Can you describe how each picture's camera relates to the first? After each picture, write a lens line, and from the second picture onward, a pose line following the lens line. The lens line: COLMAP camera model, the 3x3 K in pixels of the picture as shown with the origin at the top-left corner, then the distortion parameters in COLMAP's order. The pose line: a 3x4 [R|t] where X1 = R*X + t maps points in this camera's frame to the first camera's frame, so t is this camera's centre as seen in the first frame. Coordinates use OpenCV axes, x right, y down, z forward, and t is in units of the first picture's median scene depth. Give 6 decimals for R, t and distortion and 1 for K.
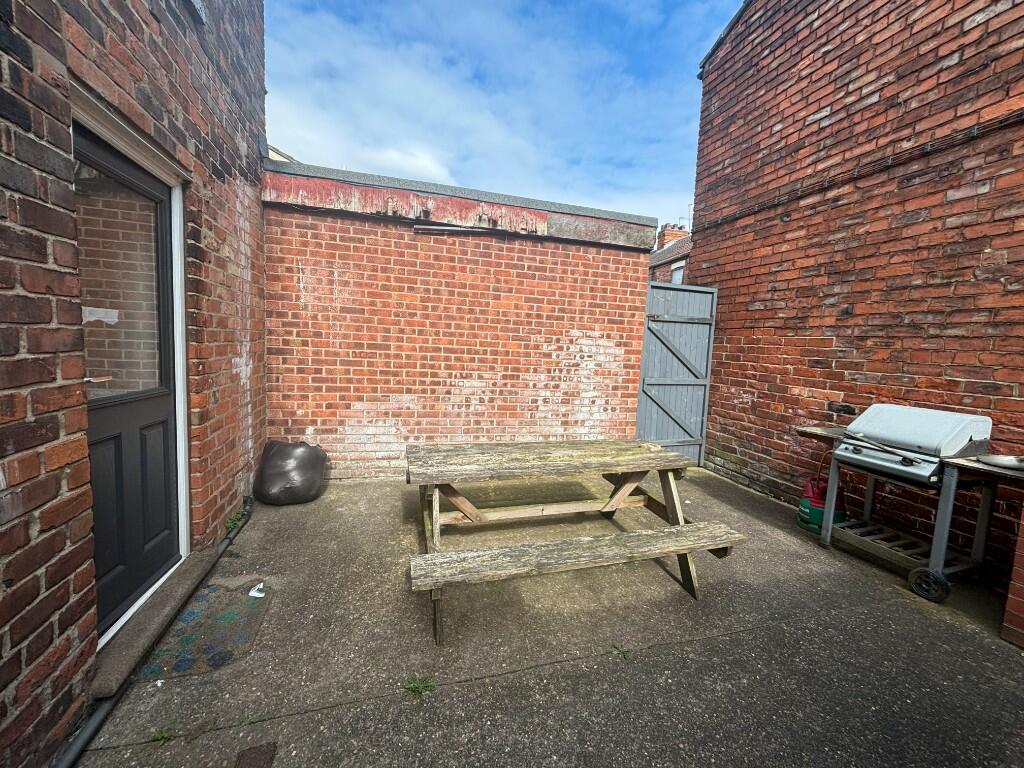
lens RADIAL K [[415.0, 0, 515.7], [0, 415.0, 386.2], [0, 0, 1]] dist [0.008792, 0.001058]
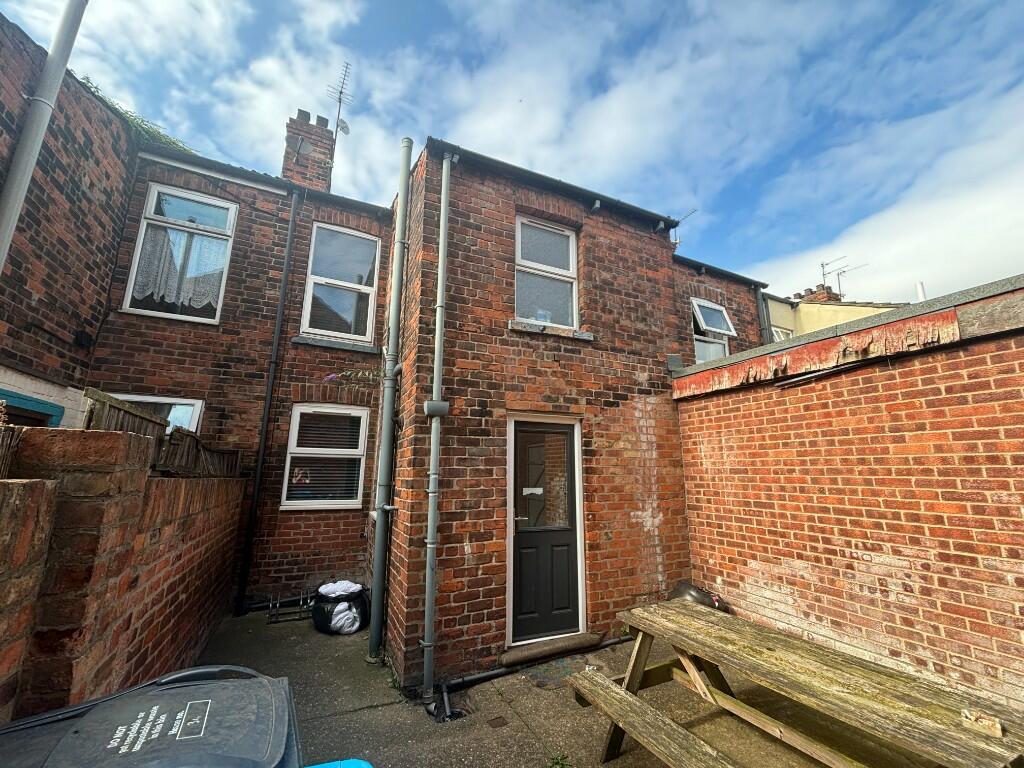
lens RADIAL K [[415.0, 0, 516.4], [0, 415.0, 383.3], [0, 0, 1]] dist [0.008792, 0.001058]
pose [[0.160667, -0.256379, -0.953129, 0.615397], [-0.092632, 0.957496, -0.273169, -0.044768], [0.982652, 0.132180, 0.130089, 0.226798]]
